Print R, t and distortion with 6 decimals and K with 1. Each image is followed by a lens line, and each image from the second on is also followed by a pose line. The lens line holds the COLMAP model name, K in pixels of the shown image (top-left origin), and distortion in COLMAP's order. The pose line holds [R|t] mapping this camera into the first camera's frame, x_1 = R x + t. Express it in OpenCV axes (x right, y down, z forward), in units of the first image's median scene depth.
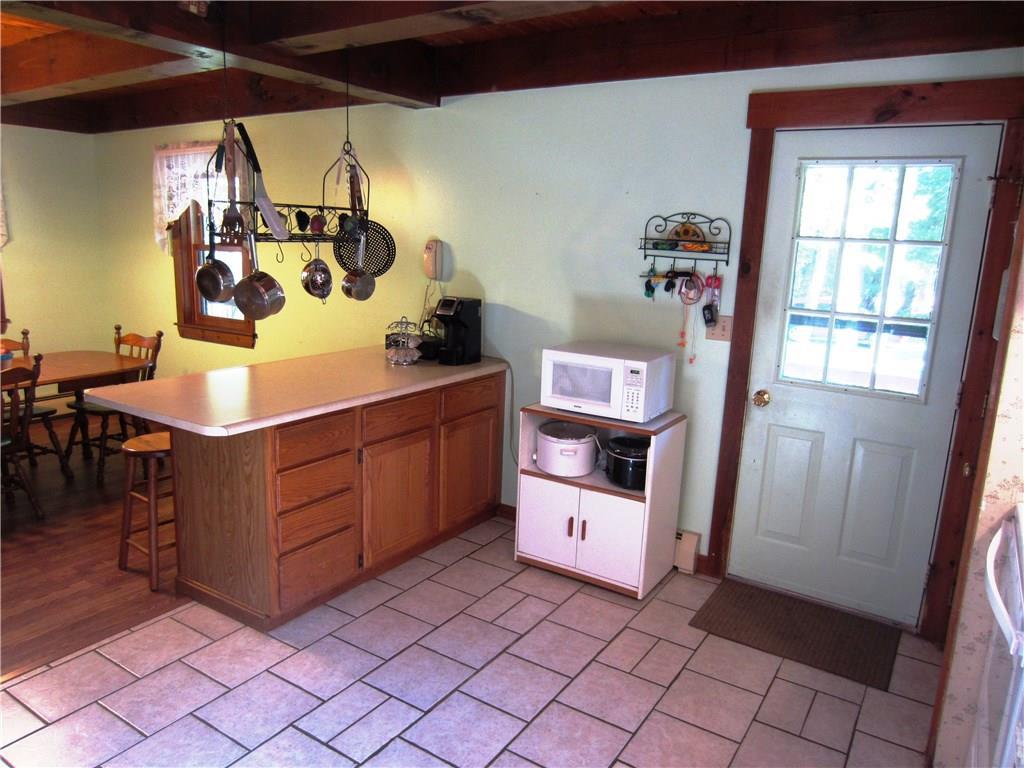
lens RADIAL K [[728.4, 0, 513.9], [0, 728.4, 387.2], [0, 0, 1]] dist [-0.039700, 0.013096]
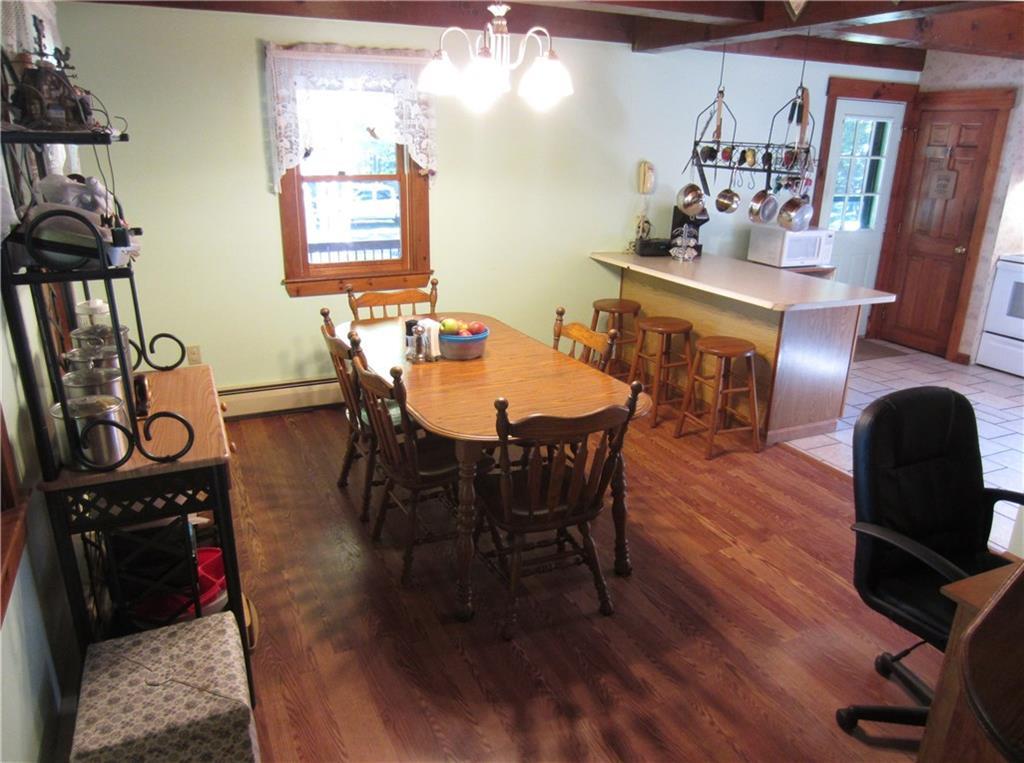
lens RADIAL K [[728.4, 0, 510.8], [0, 728.4, 384.3], [0, 0, 1]] dist [-0.039700, 0.013096]
pose [[0.533592, -0.289889, 0.794509, -1.801441], [0.165558, 0.957050, 0.238005, -0.227462], [-0.829379, 0.004540, 0.558668, 0.658529]]
